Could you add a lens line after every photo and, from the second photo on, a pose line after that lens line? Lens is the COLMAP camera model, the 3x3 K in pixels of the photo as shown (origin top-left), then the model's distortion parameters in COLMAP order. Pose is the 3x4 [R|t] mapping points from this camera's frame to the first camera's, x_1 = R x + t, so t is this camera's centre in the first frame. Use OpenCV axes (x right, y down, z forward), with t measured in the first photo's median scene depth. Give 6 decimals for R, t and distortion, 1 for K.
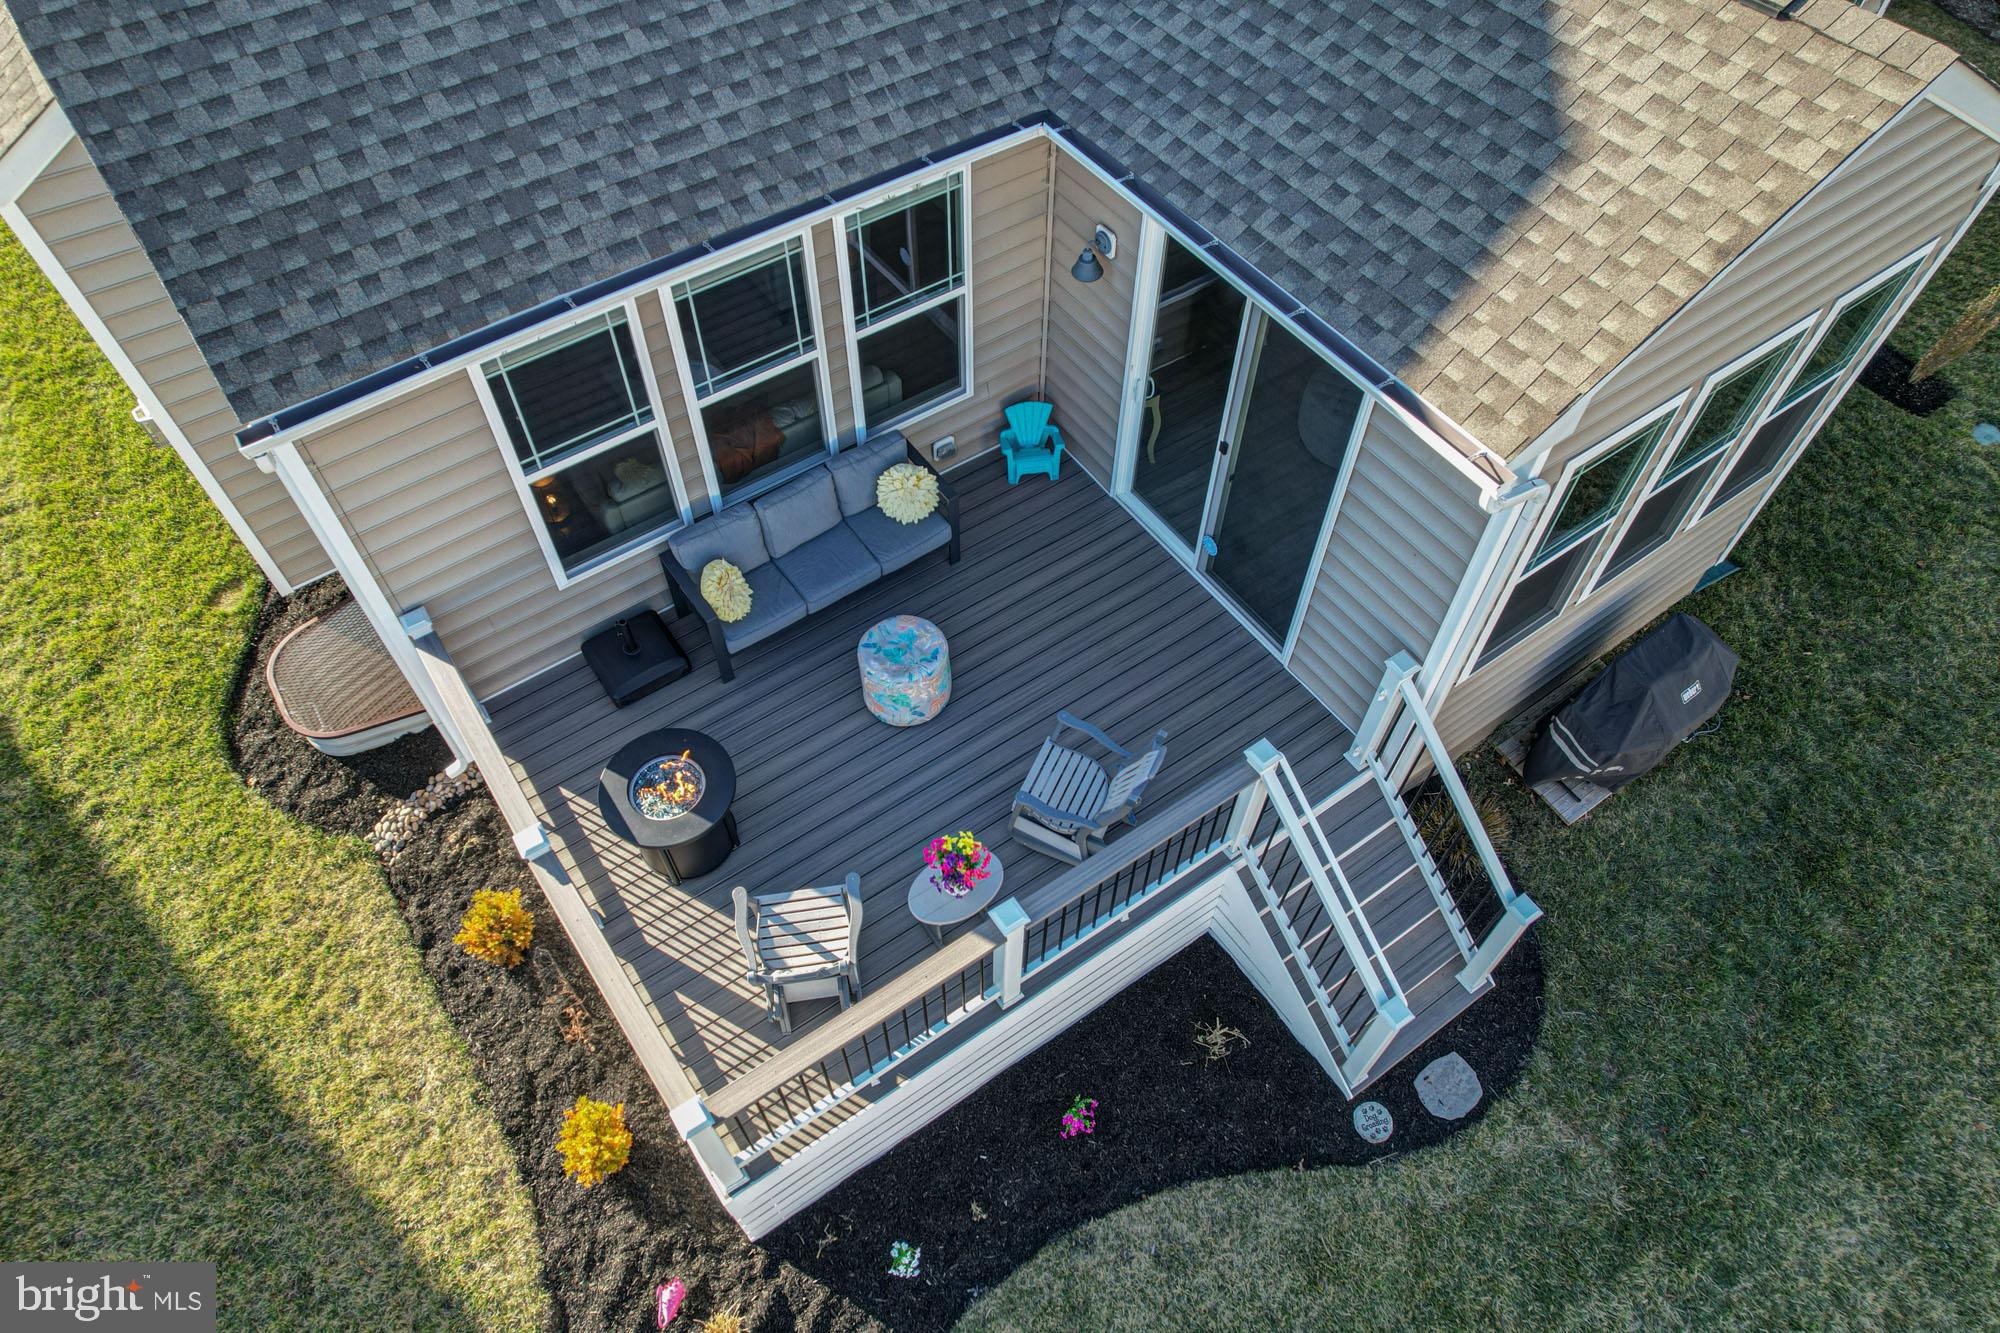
lens RADIAL K [[1288.7, 0, 997.9], [0, 1288.7, 664.1], [0, 0, 1]] dist [-0.034021, 0.015025]
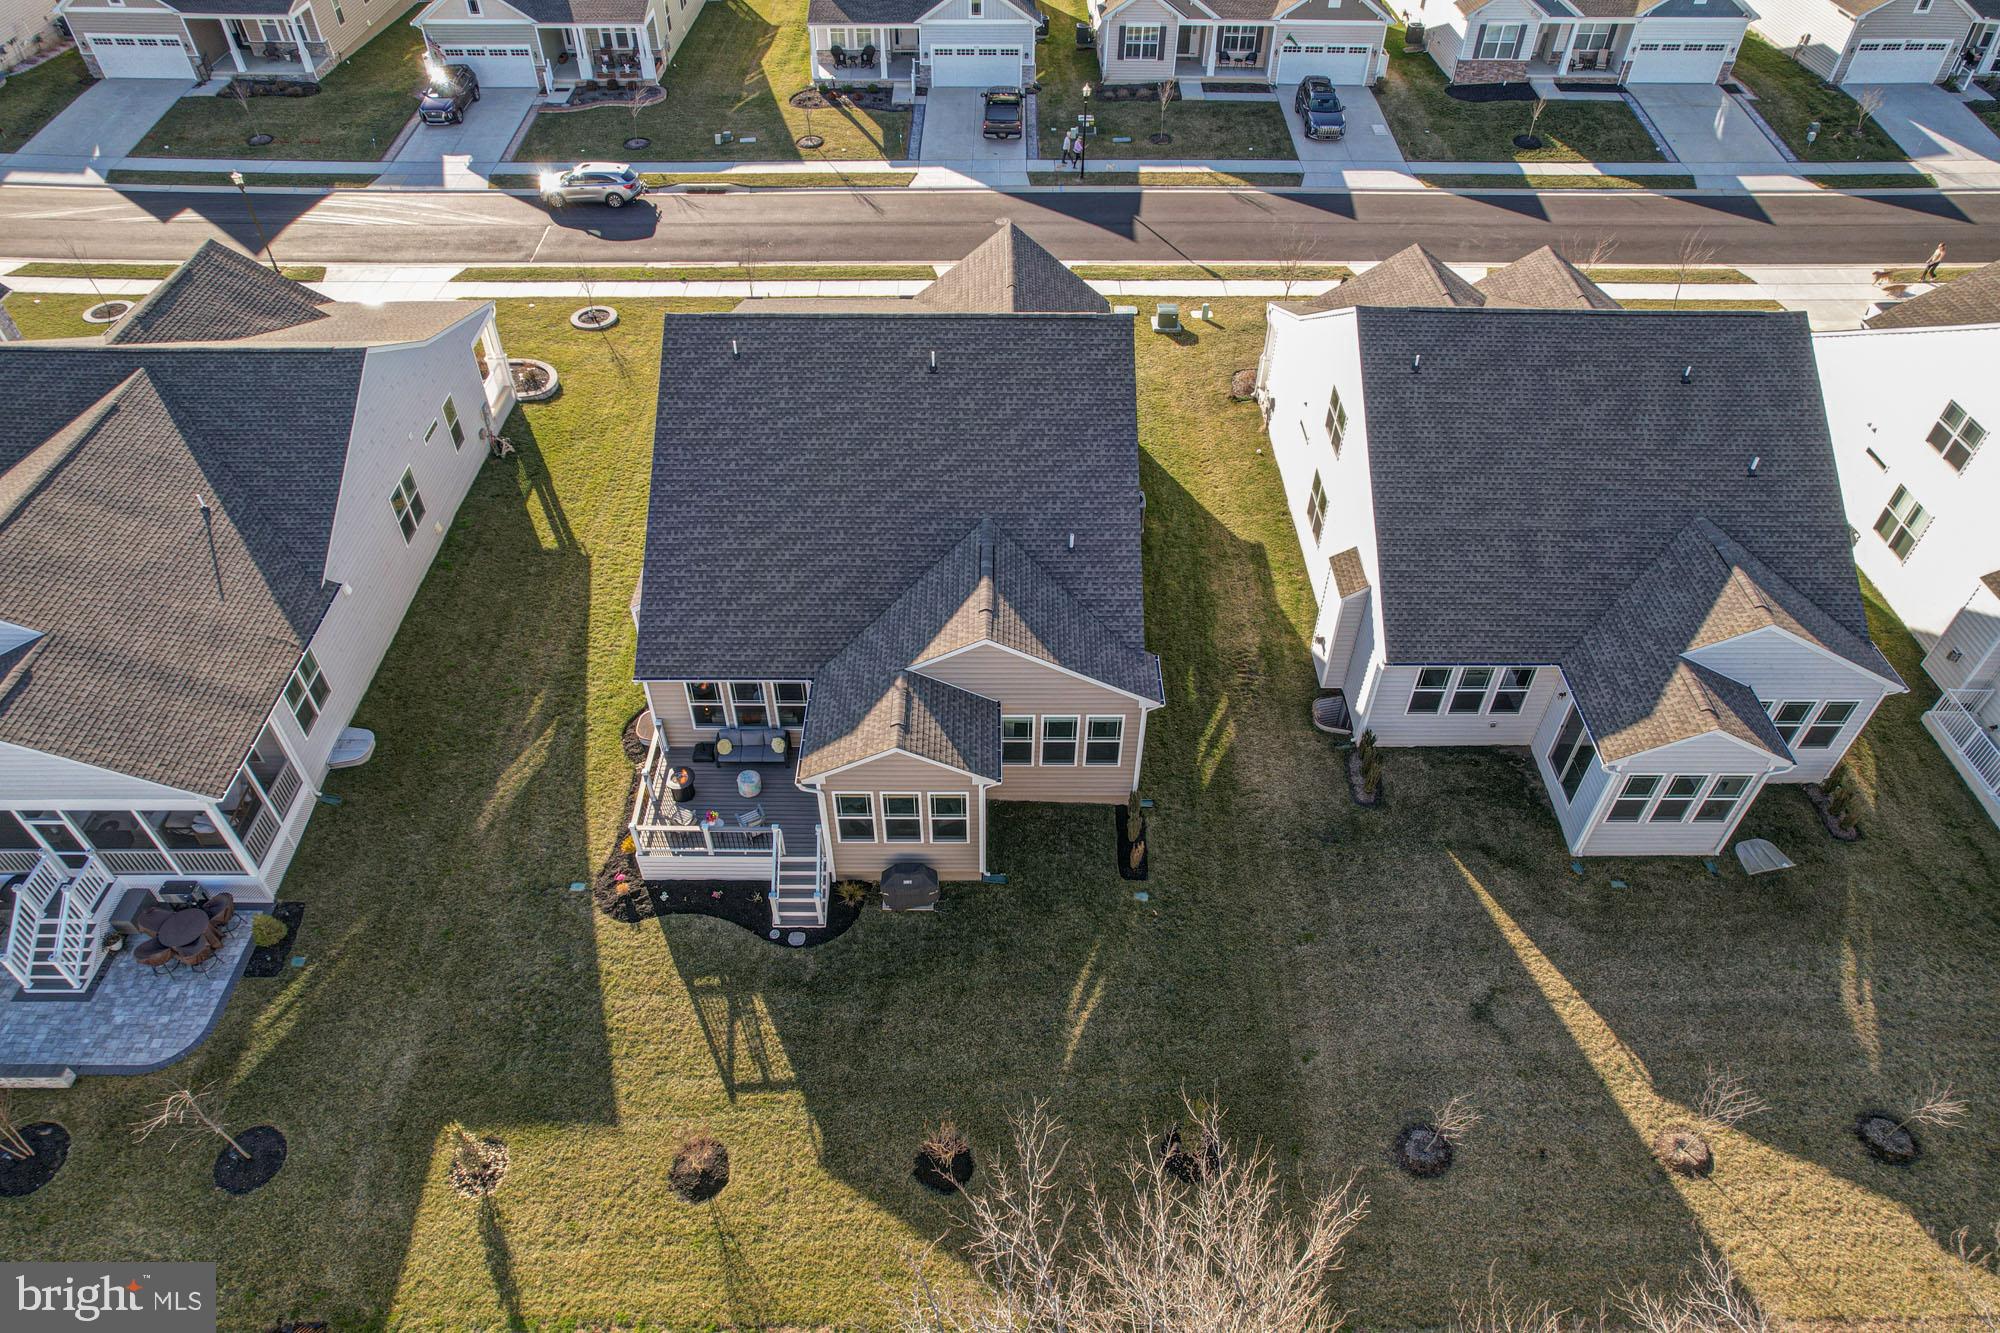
lens RADIAL K [[1288.7, 0, 1003.6], [0, 1288.7, 668.1], [0, 0, 1]] dist [-0.034021, 0.015025]
pose [[0.824596, 0.392629, -0.407289, 2.187009], [-0.464750, 0.880651, -0.091979, -0.329726], [0.322566, 0.265133, 0.908656, -2.610457]]
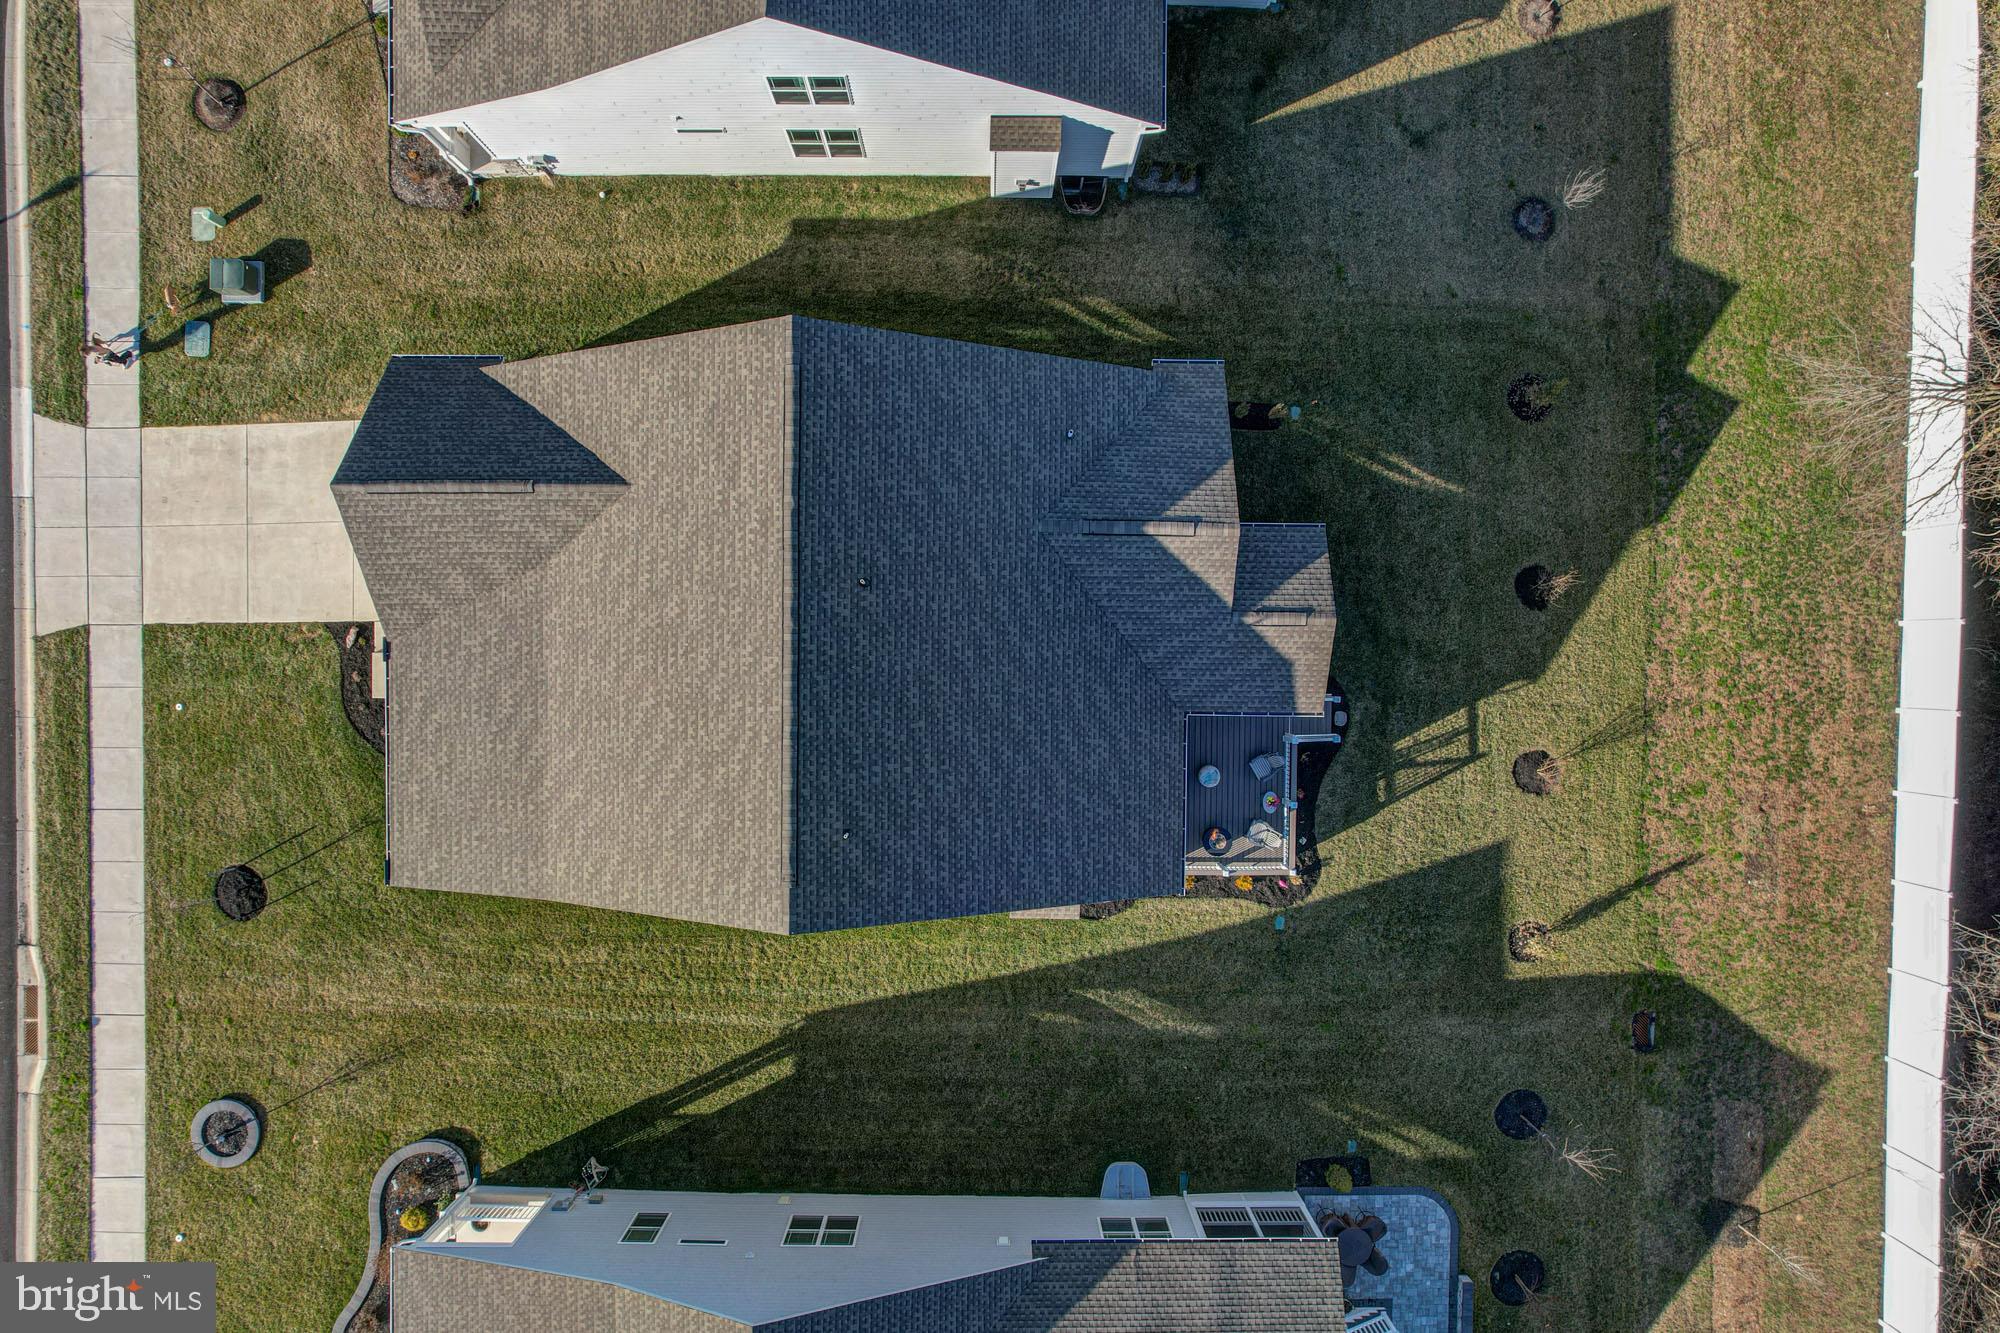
lens RADIAL K [[1288.7, 0, 992.9], [0, 1288.7, 668.5], [0, 0, 1]] dist [-0.034021, 0.015025]
pose [[0.578148, -0.815914, -0.005488, -0.179971], [0.664572, 0.466985, 0.583325, -3.222218], [-0.473380, -0.340895, 0.812220, -2.029782]]
